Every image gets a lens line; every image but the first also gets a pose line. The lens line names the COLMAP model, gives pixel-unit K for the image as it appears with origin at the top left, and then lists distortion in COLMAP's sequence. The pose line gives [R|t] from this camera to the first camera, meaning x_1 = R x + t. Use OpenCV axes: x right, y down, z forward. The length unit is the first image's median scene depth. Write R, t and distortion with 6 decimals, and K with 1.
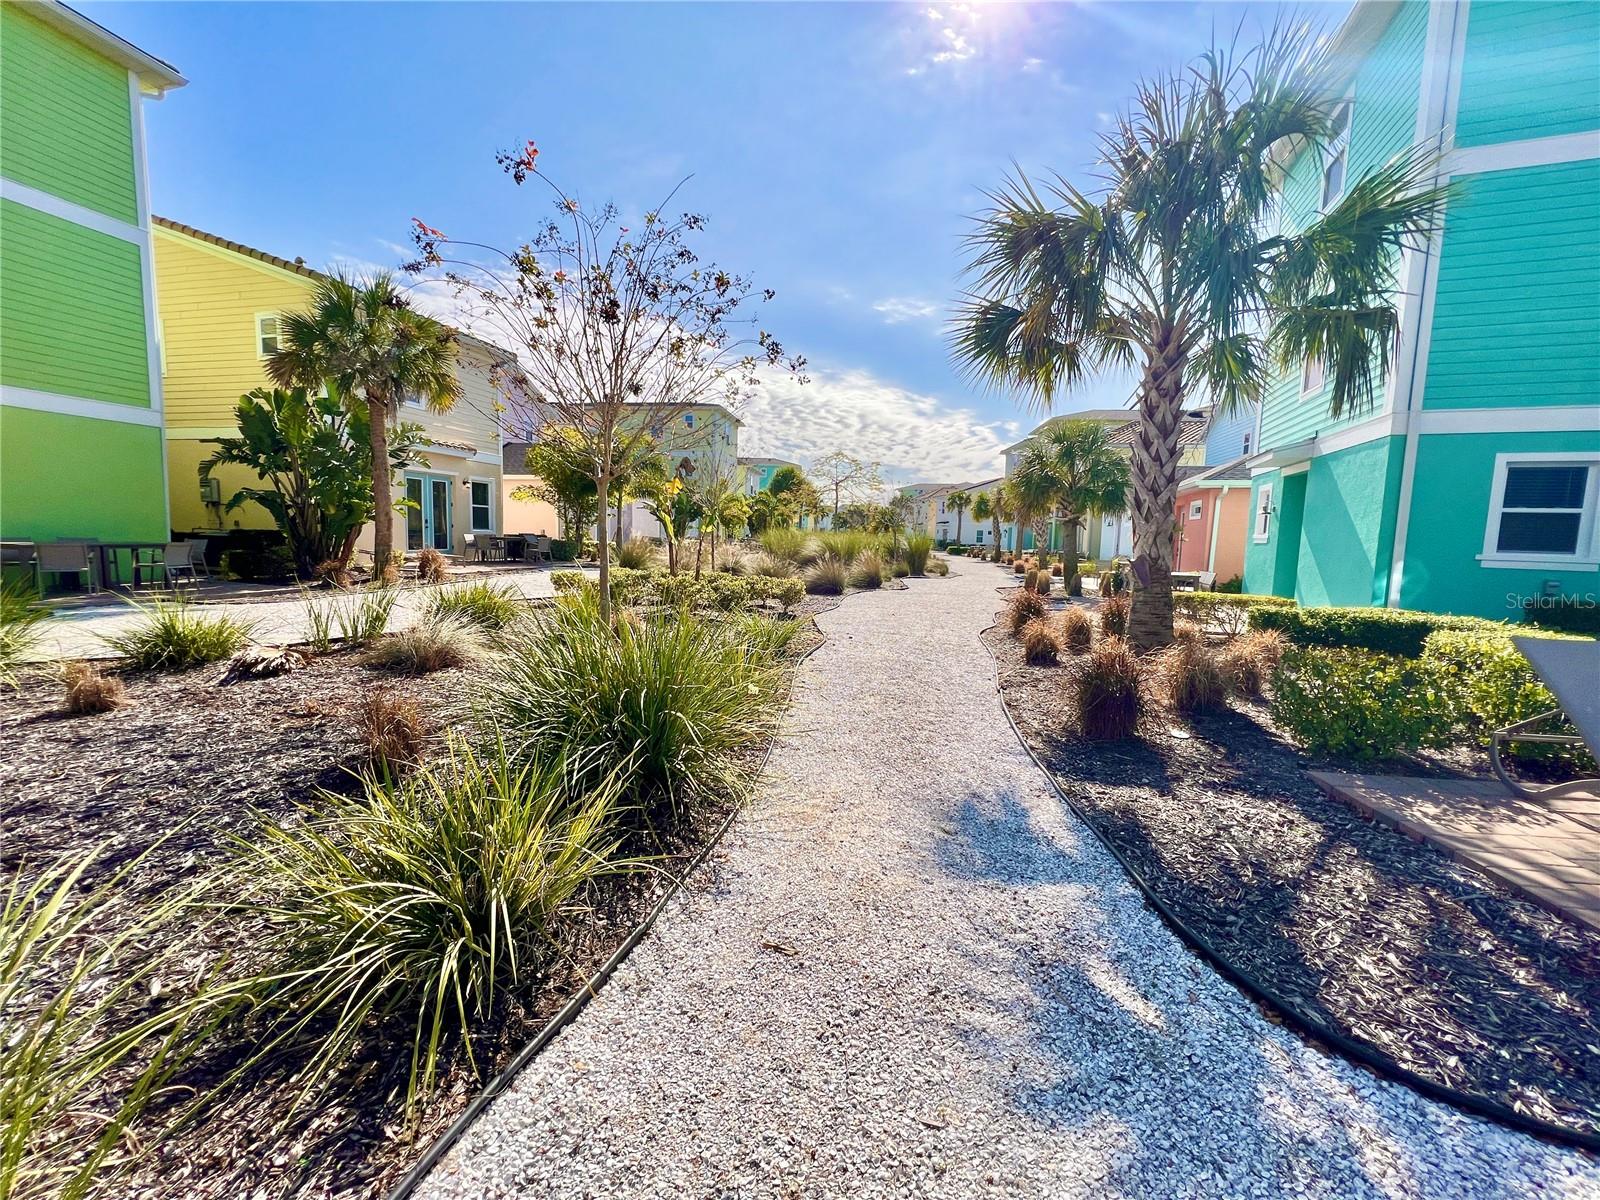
lens RADIAL K [[636.7, 0, 800.9], [0, 636.7, 581.1], [0, 0, 1]] dist [0.014745, 0.000297]
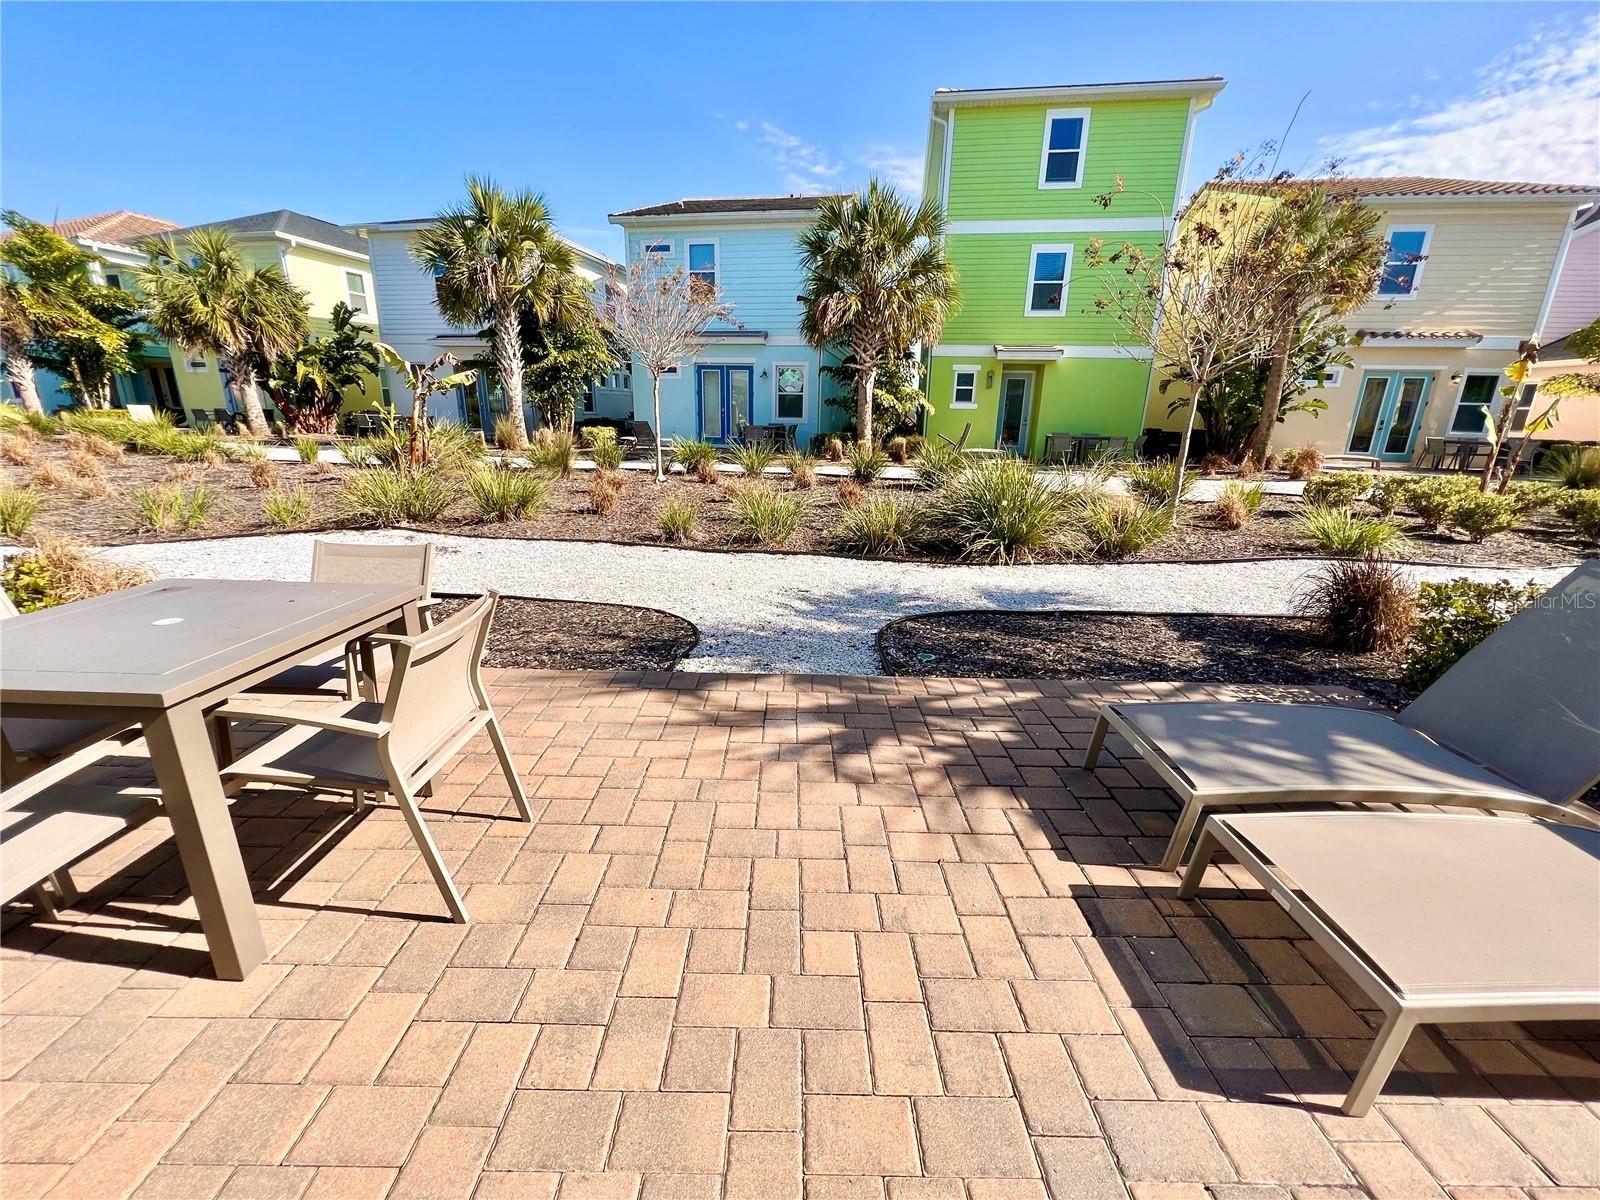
lens RADIAL K [[643.6, 0, 796.4], [0, 643.6, 598.7], [0, 0, 1]] dist [-0.001499, 0.000693]
pose [[0.100515, 0.254346, -0.961876, 0.510062], [-0.092258, 0.964989, 0.245529, 0.008860], [0.990649, 0.064061, 0.120461, 0.041253]]
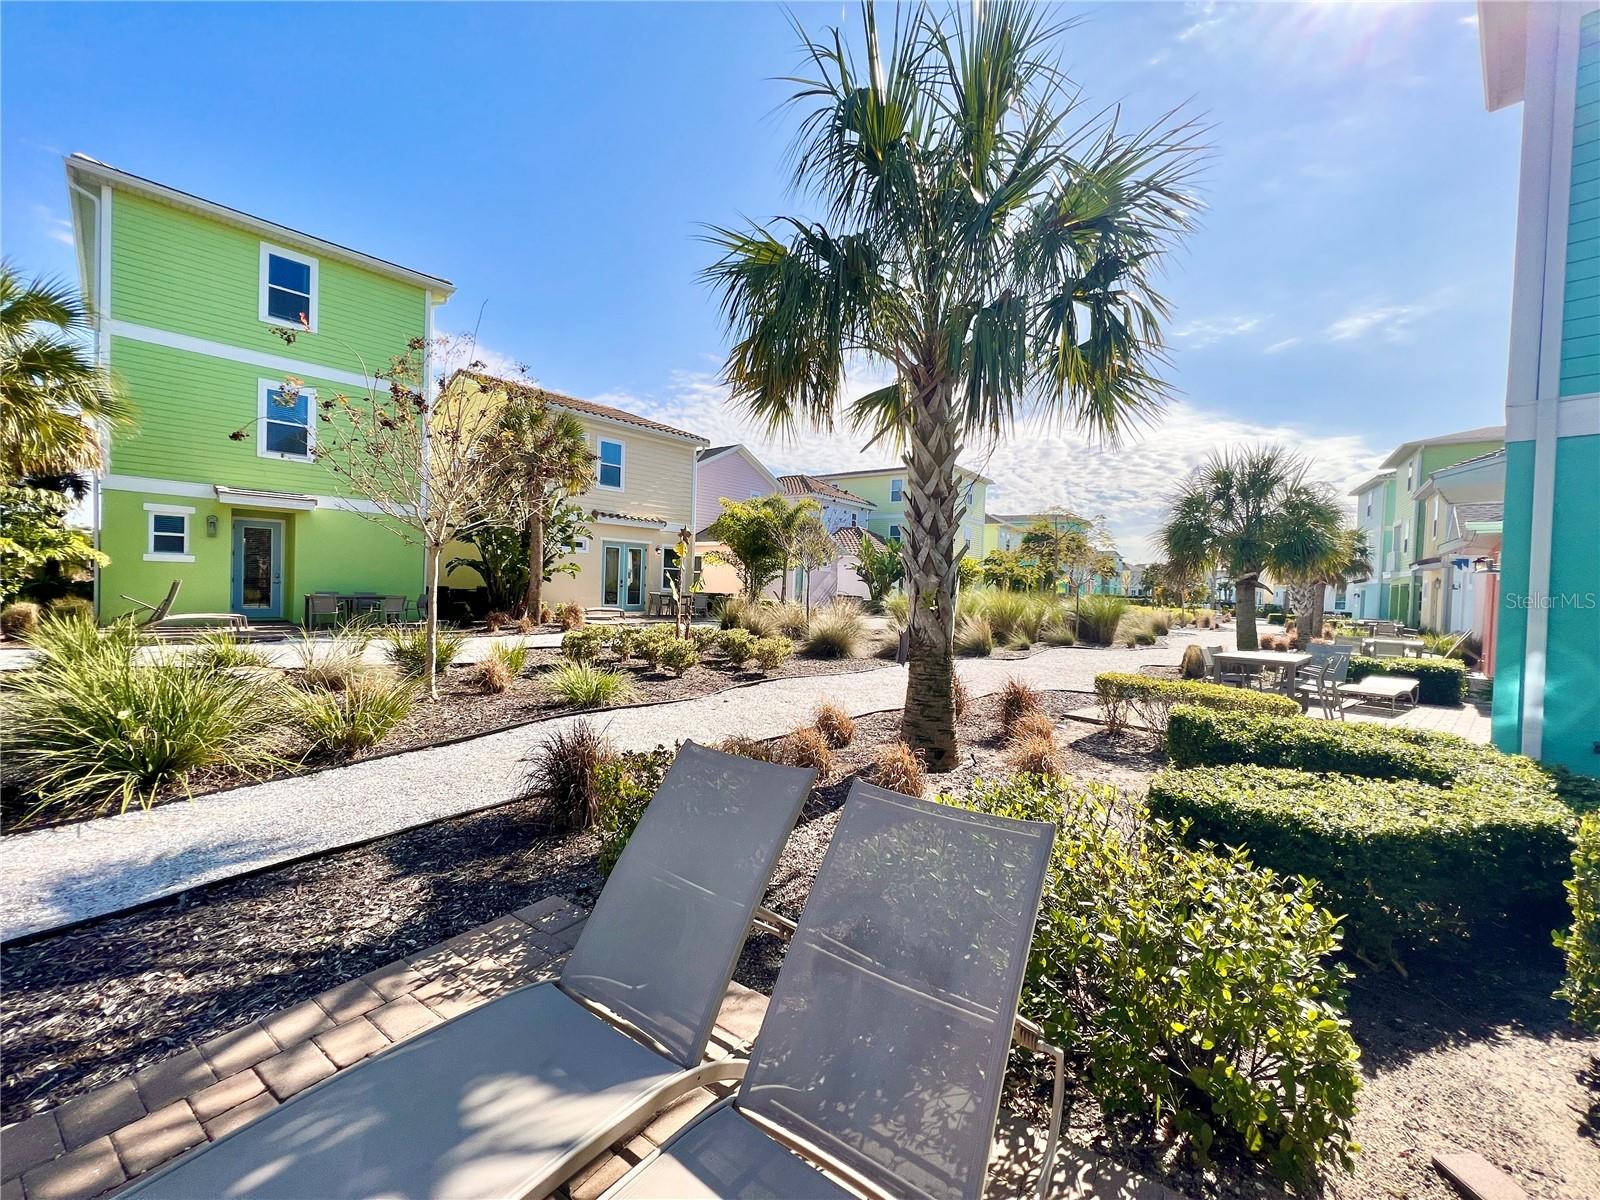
lens RADIAL K [[643.6, 0, 796.4], [0, 643.6, 598.7], [0, 0, 1]] dist [-0.001499, 0.000693]
pose [[0.875938, 0.013253, -0.482241, 0.468180], [-0.046330, 0.997313, -0.056745, -0.011103], [0.480193, 0.072047, 0.874199, 0.142032]]
